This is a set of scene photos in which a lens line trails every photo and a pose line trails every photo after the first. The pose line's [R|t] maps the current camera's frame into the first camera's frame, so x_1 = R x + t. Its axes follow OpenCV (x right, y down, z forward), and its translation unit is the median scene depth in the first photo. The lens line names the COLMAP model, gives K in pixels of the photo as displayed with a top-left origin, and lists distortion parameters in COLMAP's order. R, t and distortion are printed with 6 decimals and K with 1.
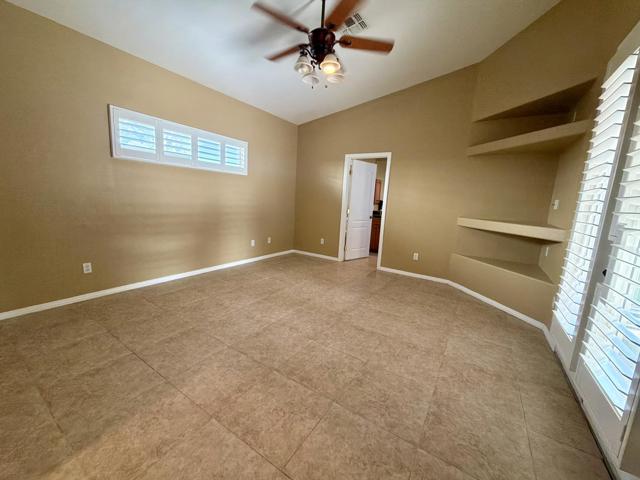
lens RADIAL K [[255.0, 0, 323.4], [0, 255.0, 240.9], [0, 0, 1]] dist [0.001131, -0.000227]
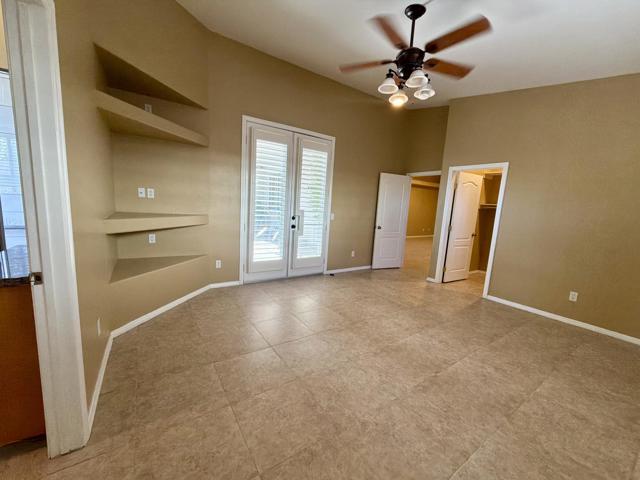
lens RADIAL K [[255.0, 0, 323.8], [0, 255.0, 241.7], [0, 0, 1]] dist [0.001131, -0.000227]
pose [[-0.913623, -0.161076, 0.373293, -0.163648], [-0.038599, 0.948386, 0.314760, -0.338170], [-0.404726, 0.273163, -0.872685, 1.848335]]
